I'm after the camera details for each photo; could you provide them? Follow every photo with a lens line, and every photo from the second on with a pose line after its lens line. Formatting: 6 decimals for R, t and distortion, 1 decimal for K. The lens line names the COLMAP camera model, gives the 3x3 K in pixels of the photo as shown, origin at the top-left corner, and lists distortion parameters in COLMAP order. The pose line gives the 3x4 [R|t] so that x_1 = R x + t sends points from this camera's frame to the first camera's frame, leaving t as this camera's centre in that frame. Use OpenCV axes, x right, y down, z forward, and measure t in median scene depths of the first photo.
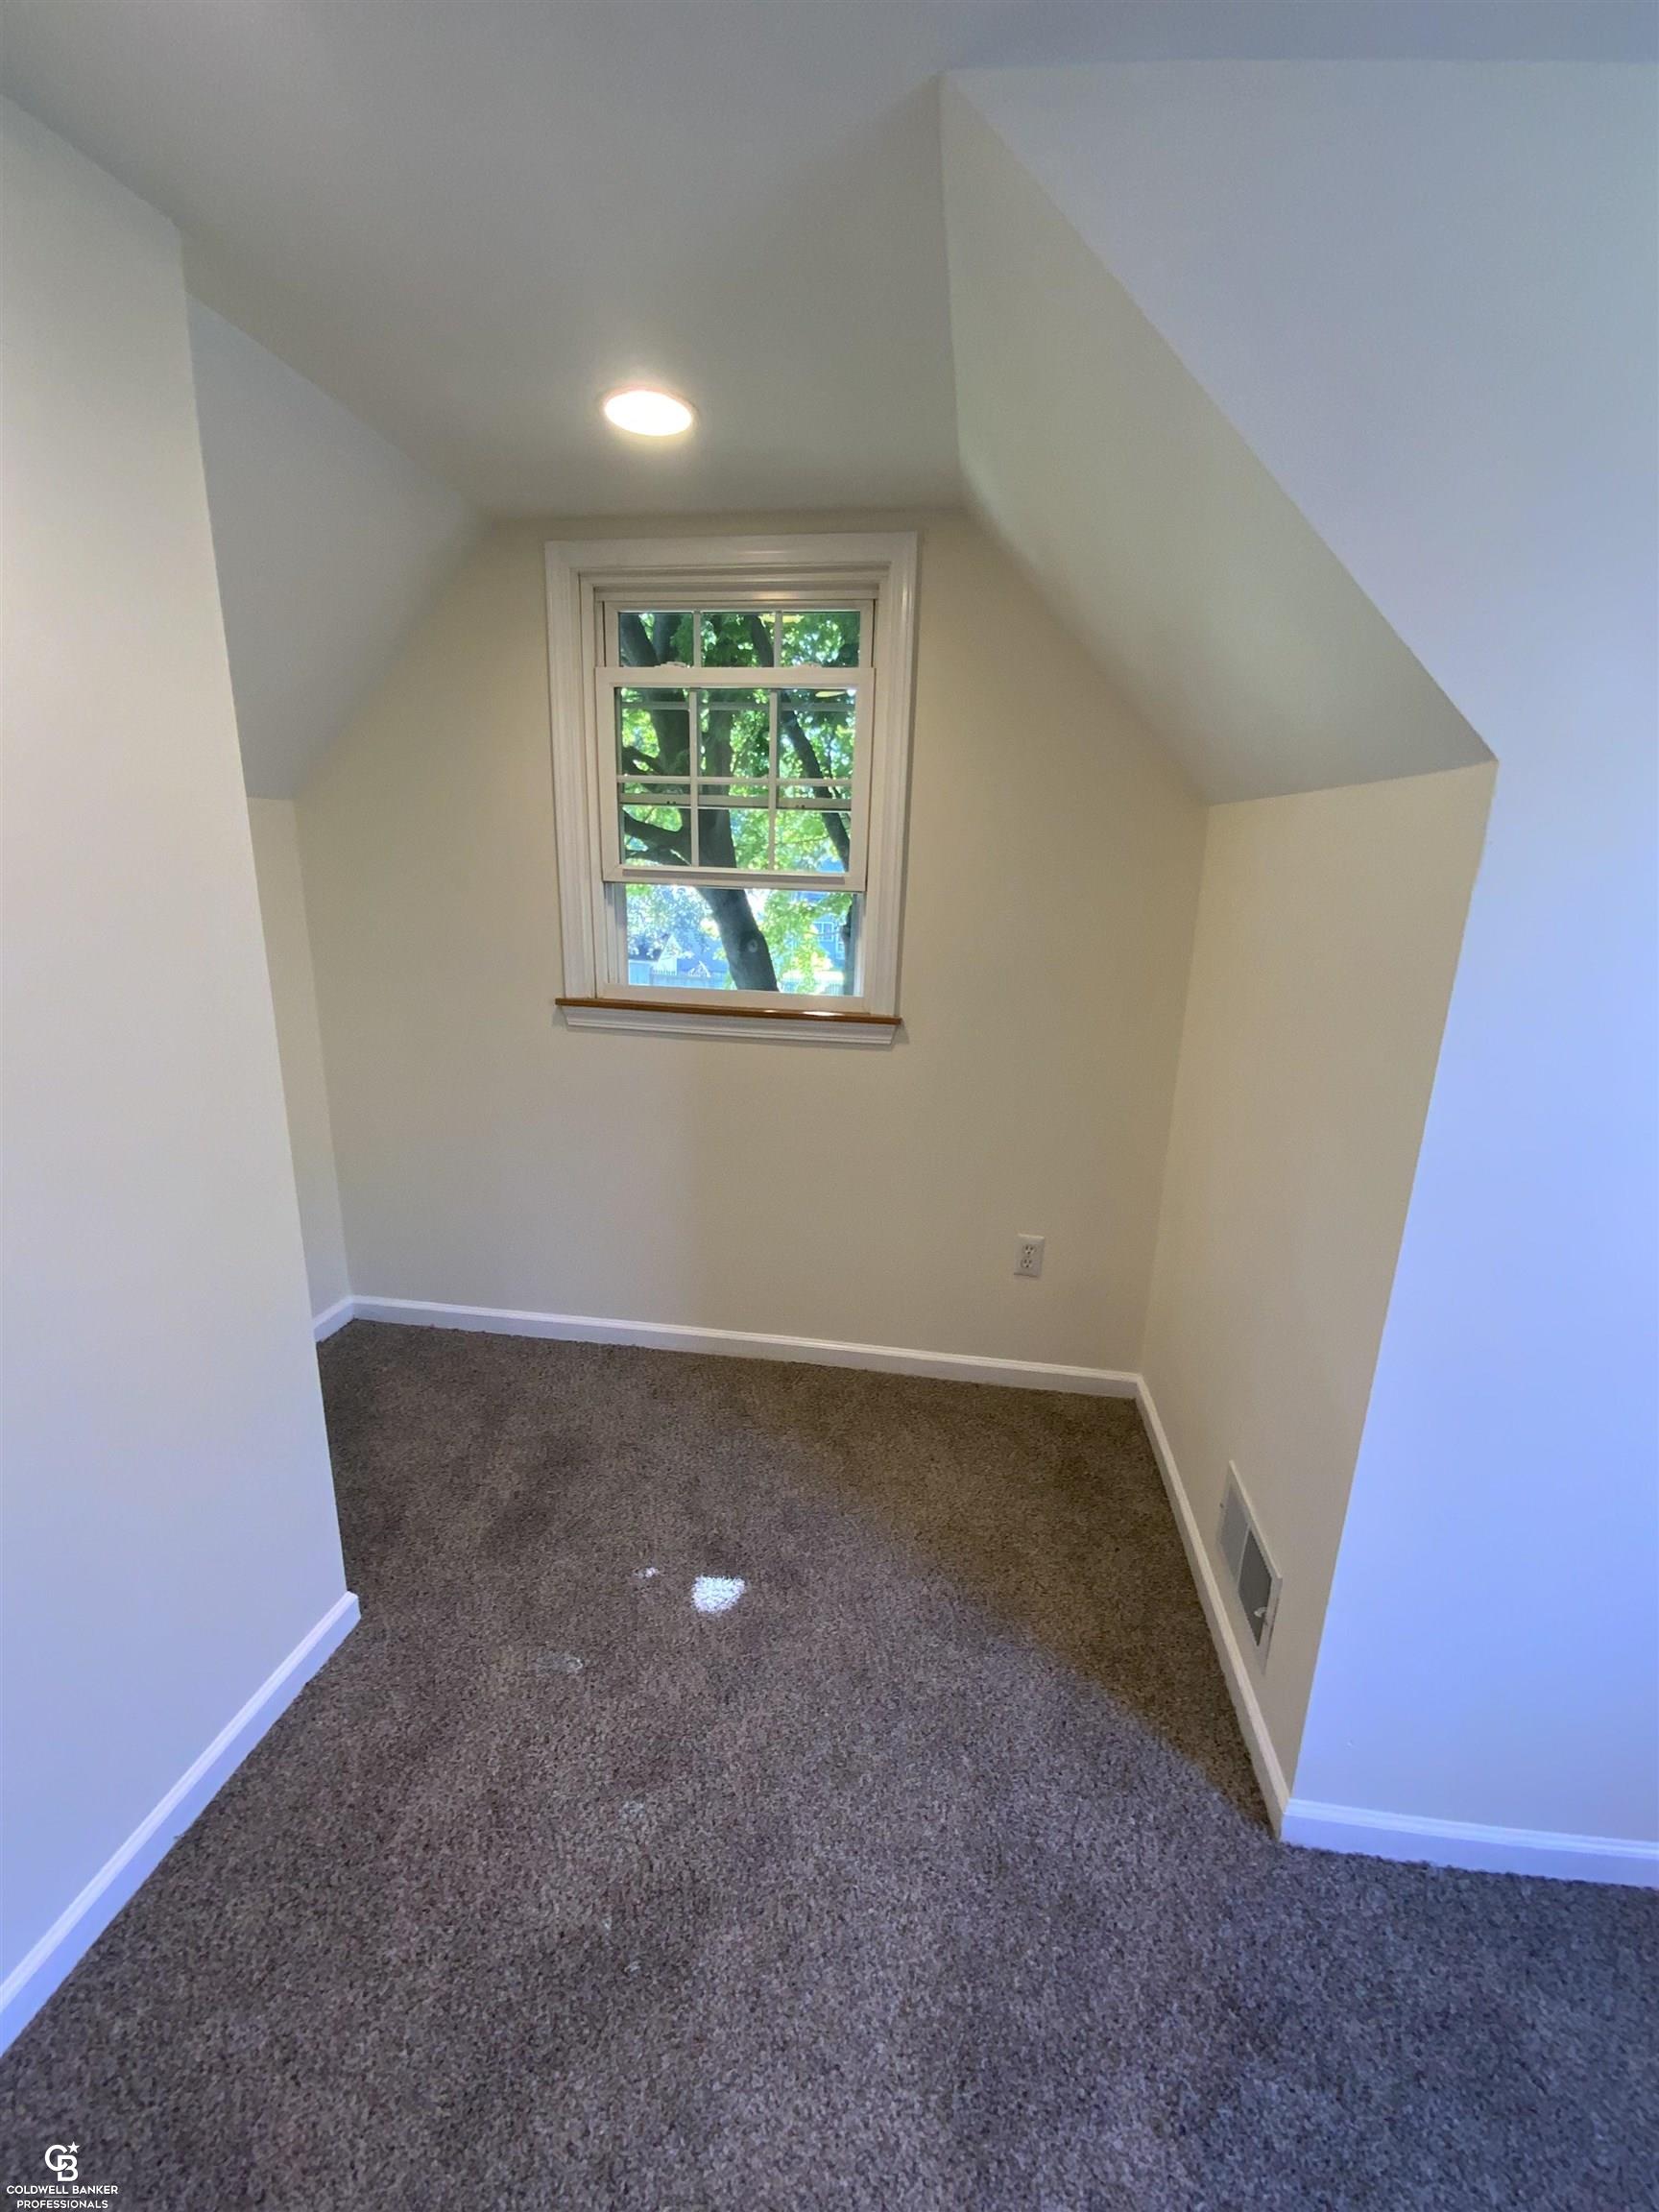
lens RADIAL K [[895.8, 0, 829.5], [0, 895.8, 1106.0], [0, 0, 1]] dist [0.013053, -0.015014]
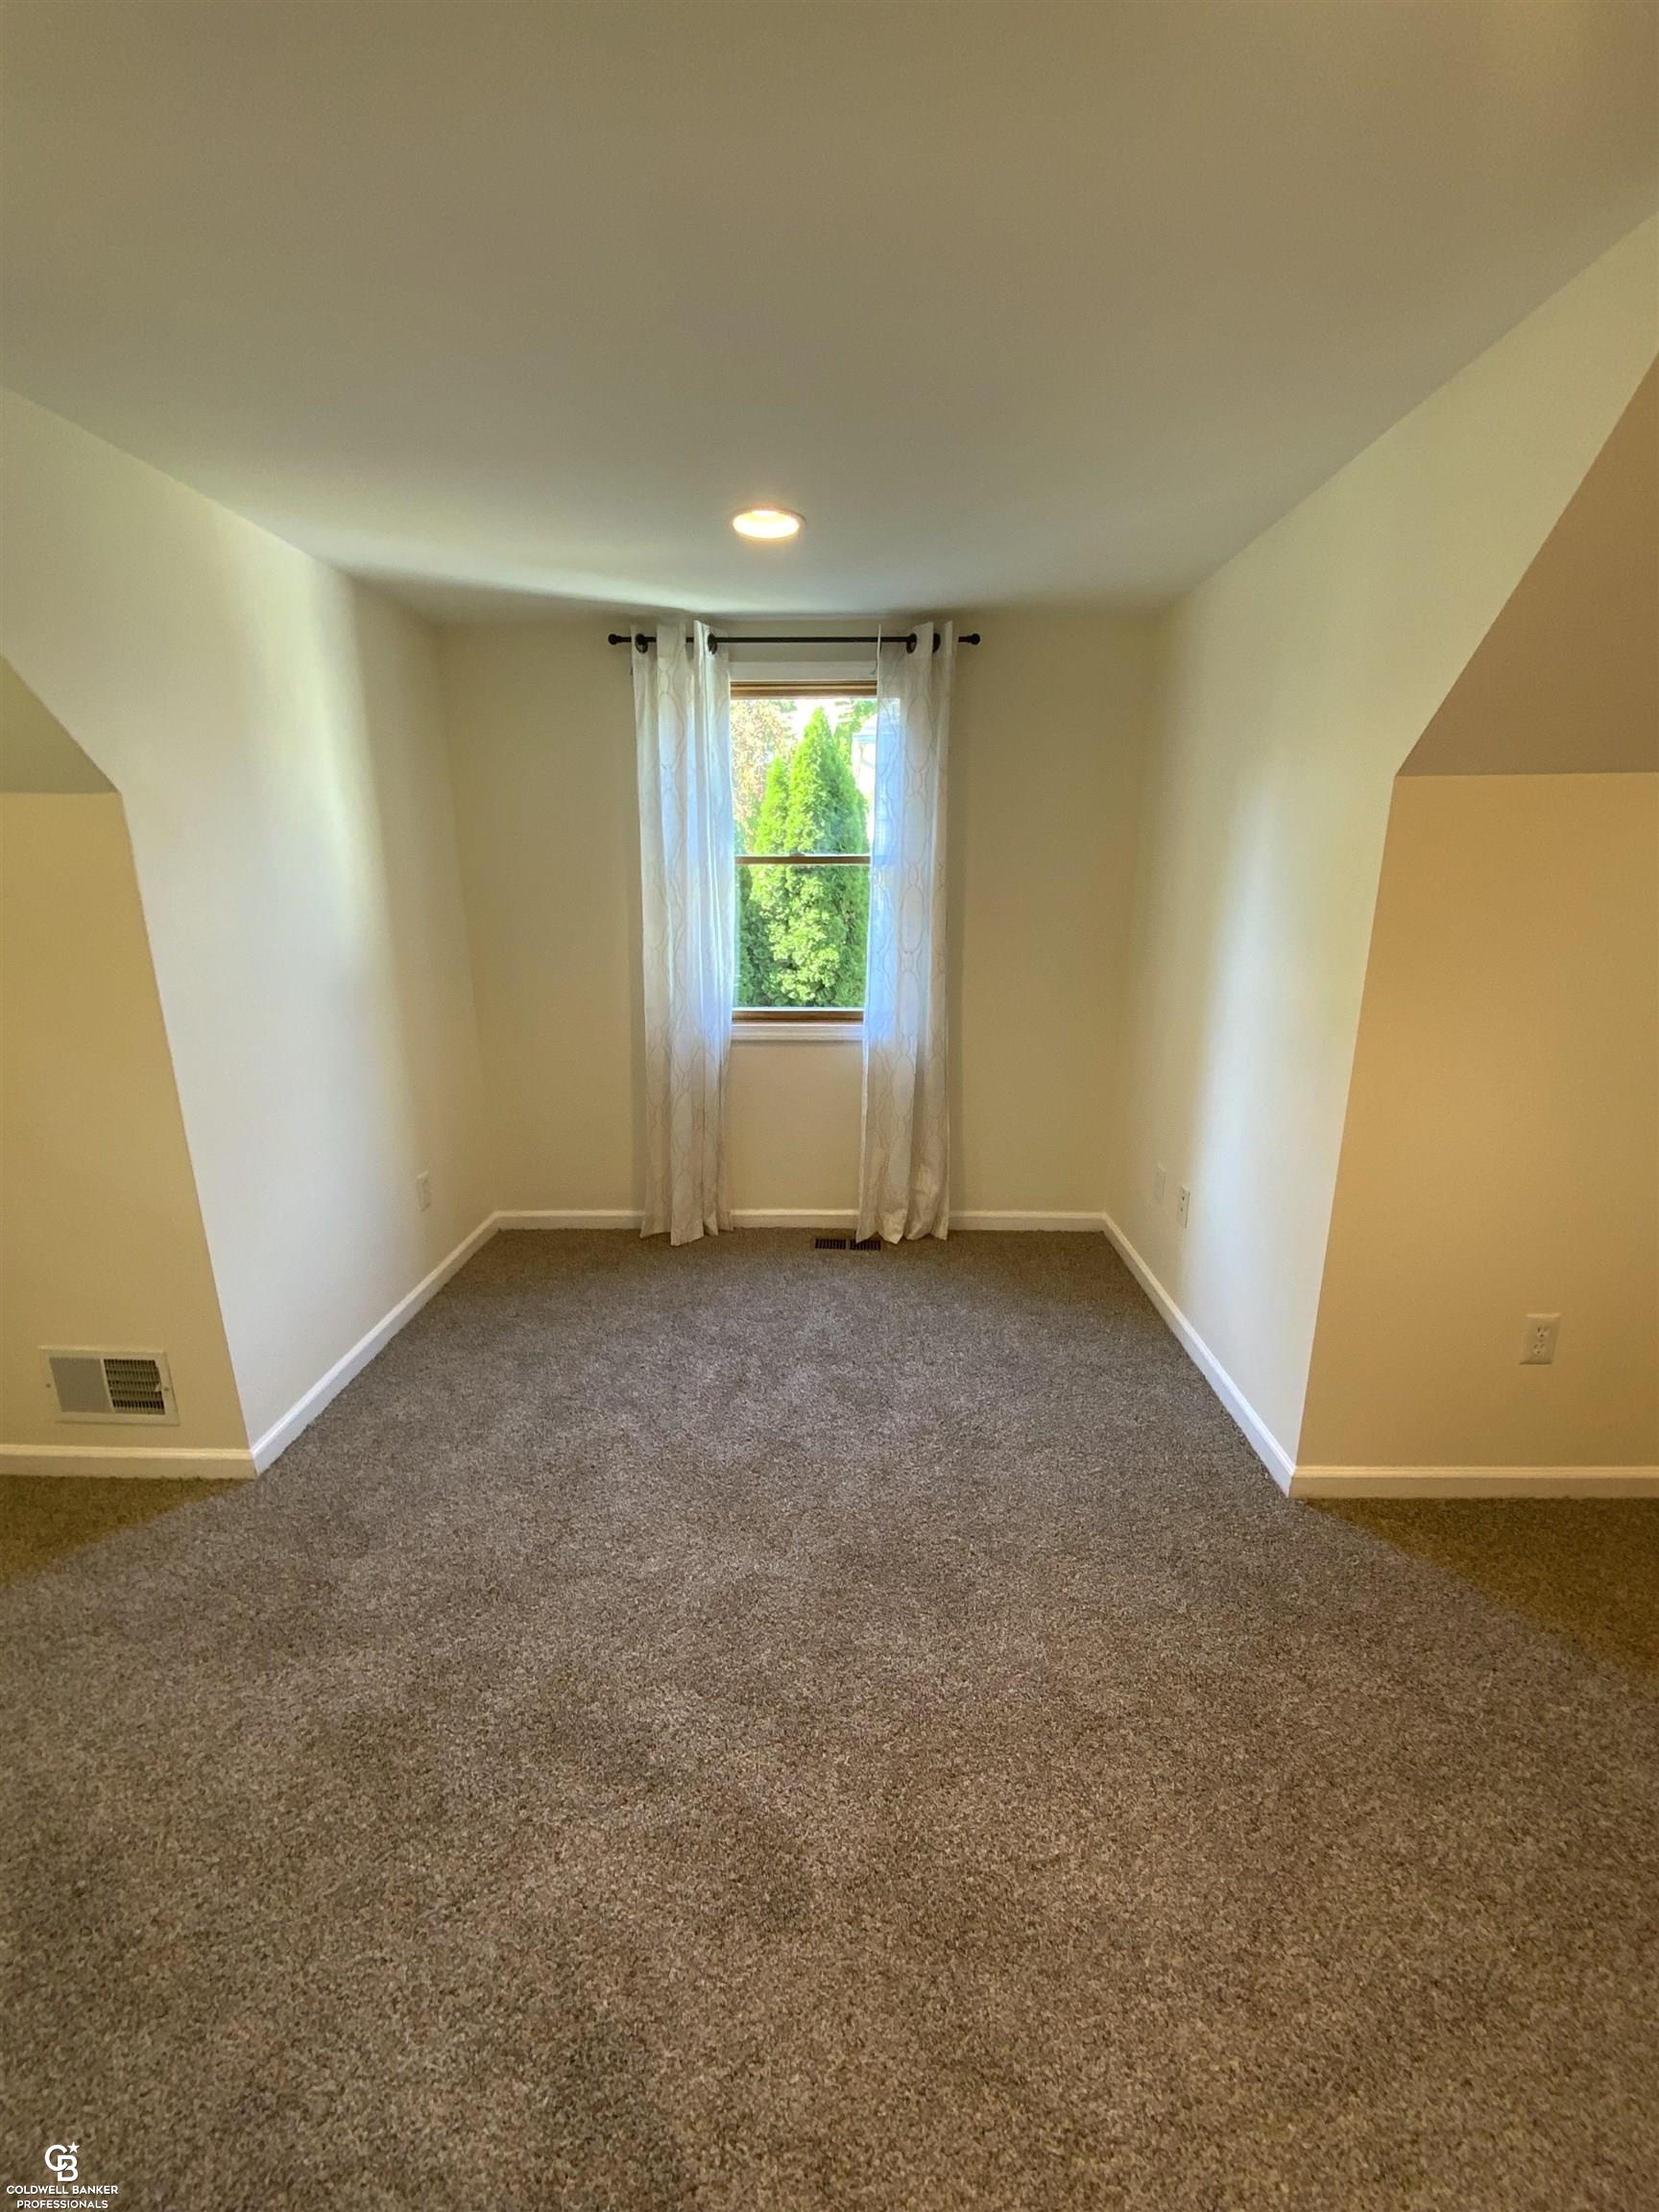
lens RADIAL K [[919.2, 0, 829.5], [0, 919.2, 1106.0], [0, 0, 1]] dist [0.003146, -0.006752]
pose [[-0.100878, -0.295154, 0.950109, -0.619298], [0.262214, 0.913328, 0.311569, -0.014280], [-0.959723, 0.280562, -0.014741, -0.082787]]
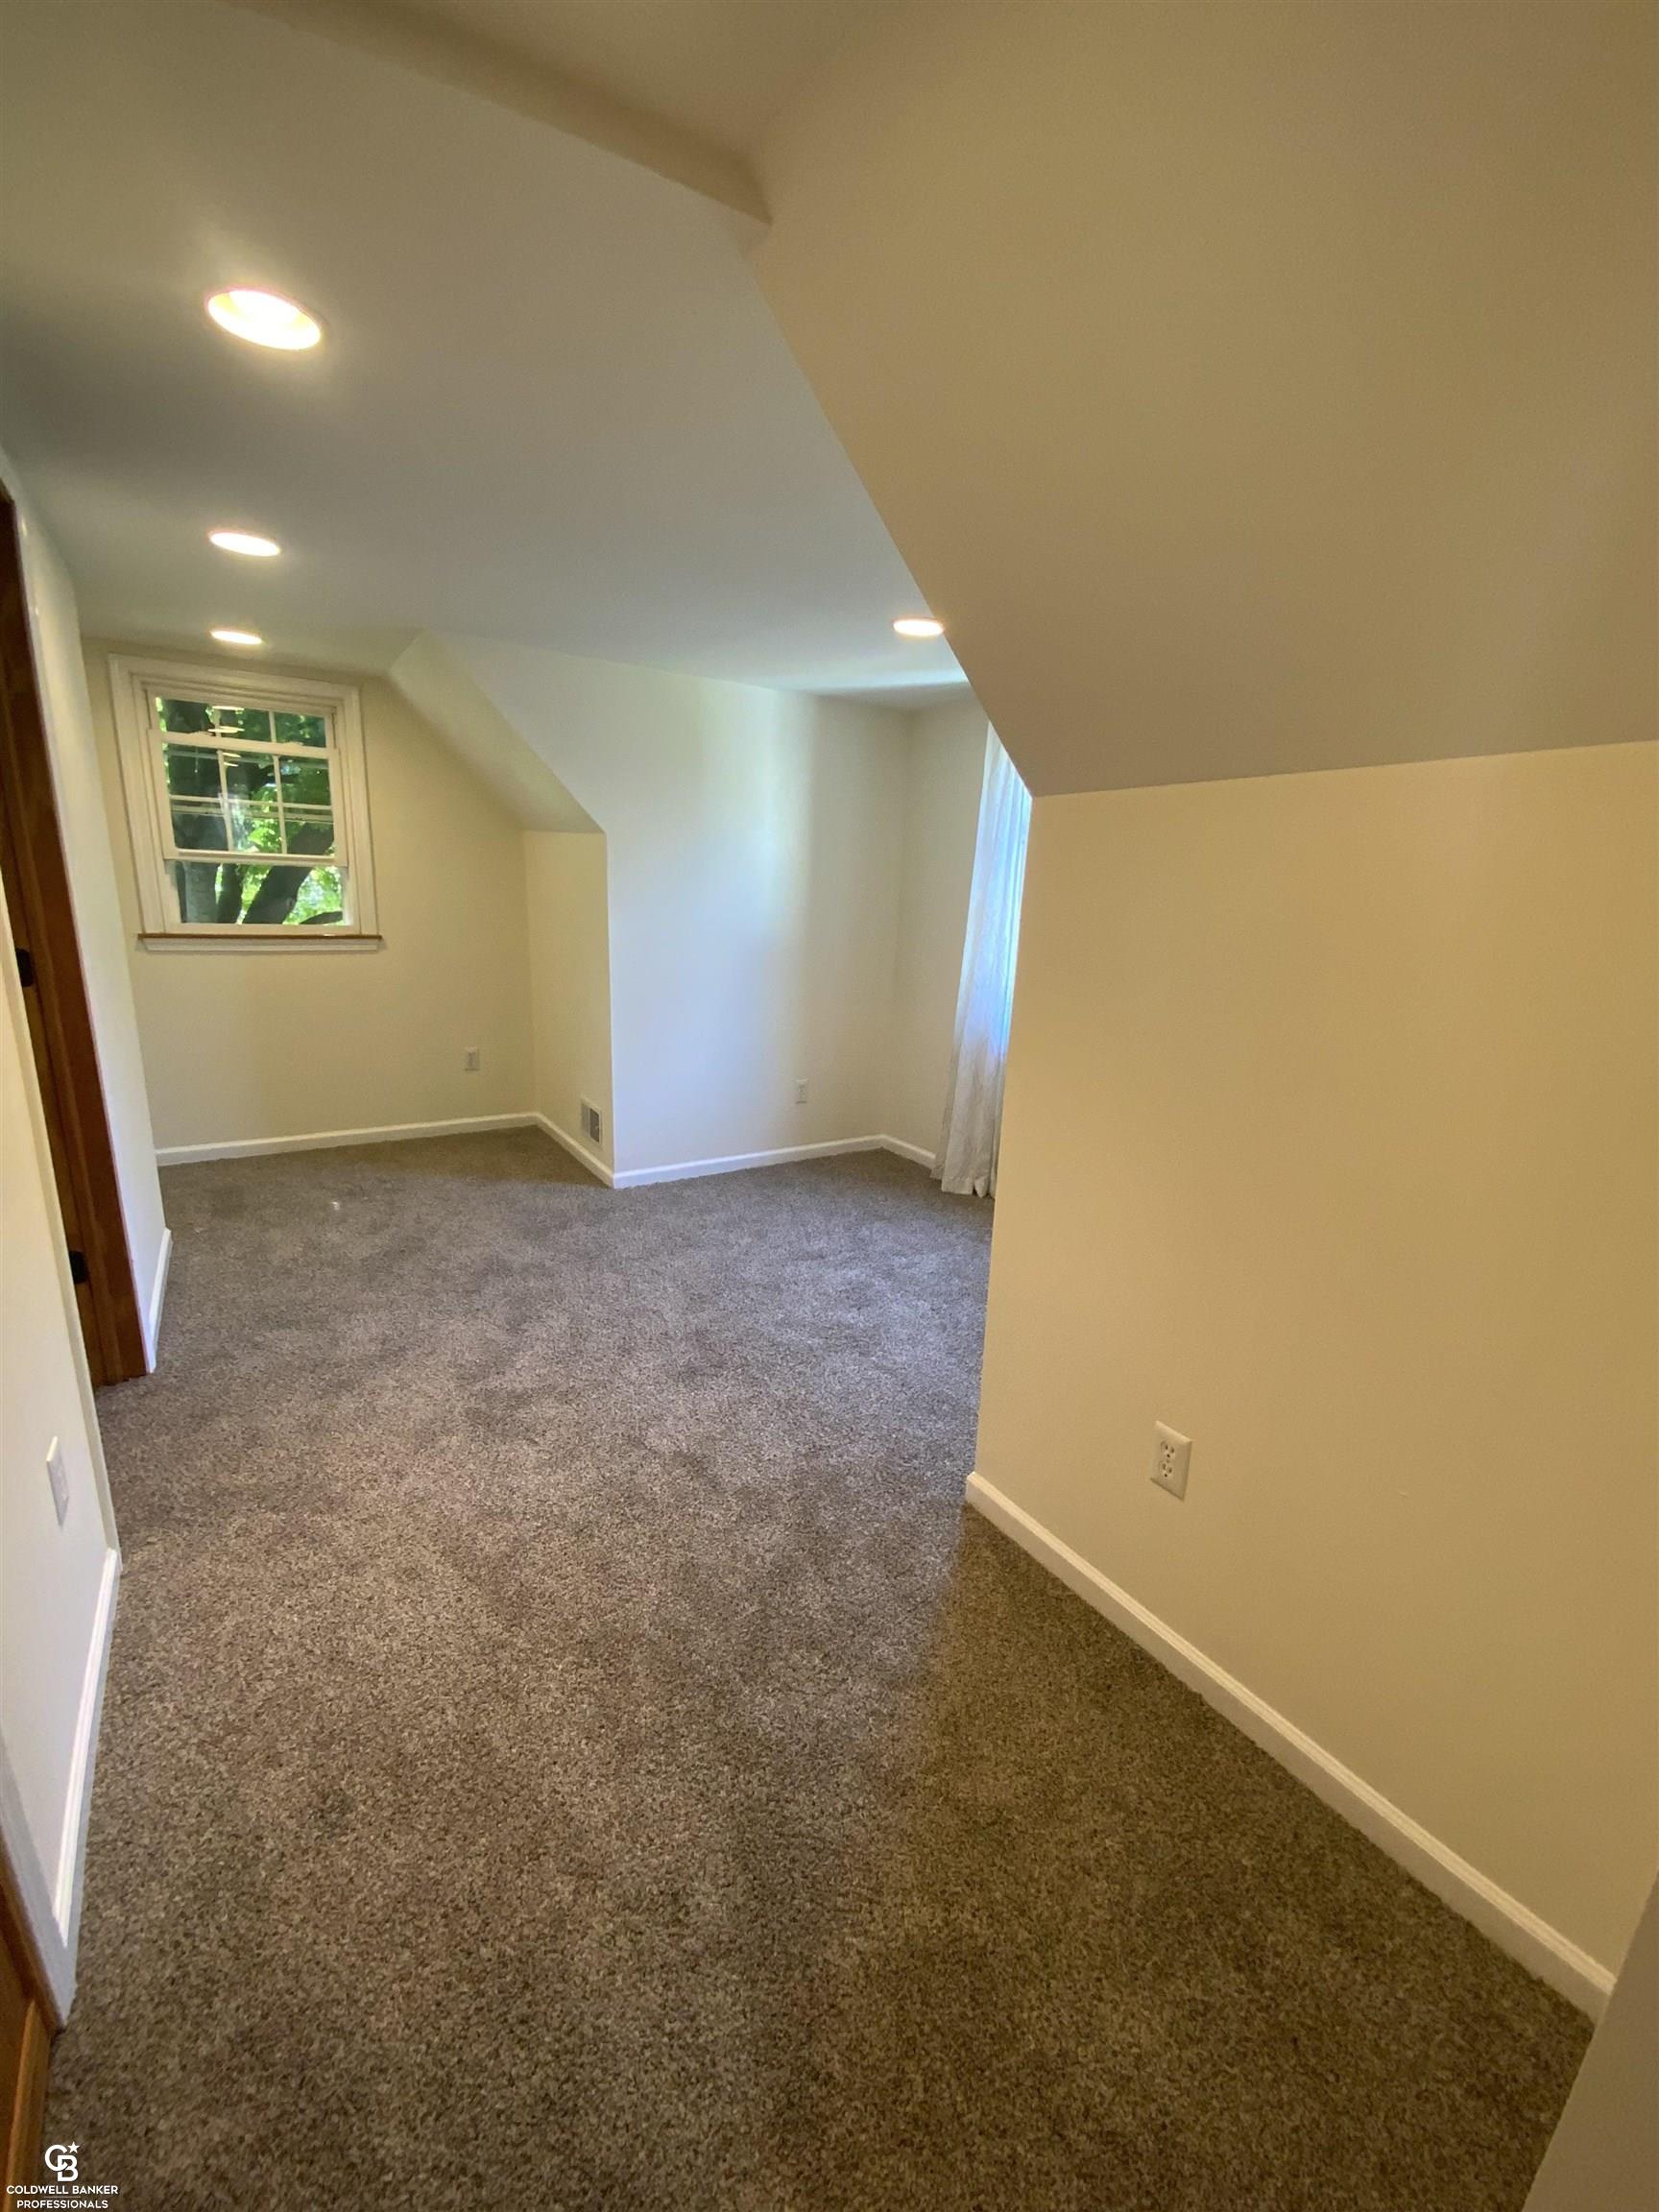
lens RADIAL K [[895.8, 0, 829.5], [0, 895.8, 1106.0], [0, 0, 1]] dist [0.013053, -0.015014]
pose [[0.751041, -0.159322, 0.640745, -0.538718], [0.147188, 0.986429, 0.072752, 0.287302], [-0.643640, 0.039670, 0.764299, -1.151244]]
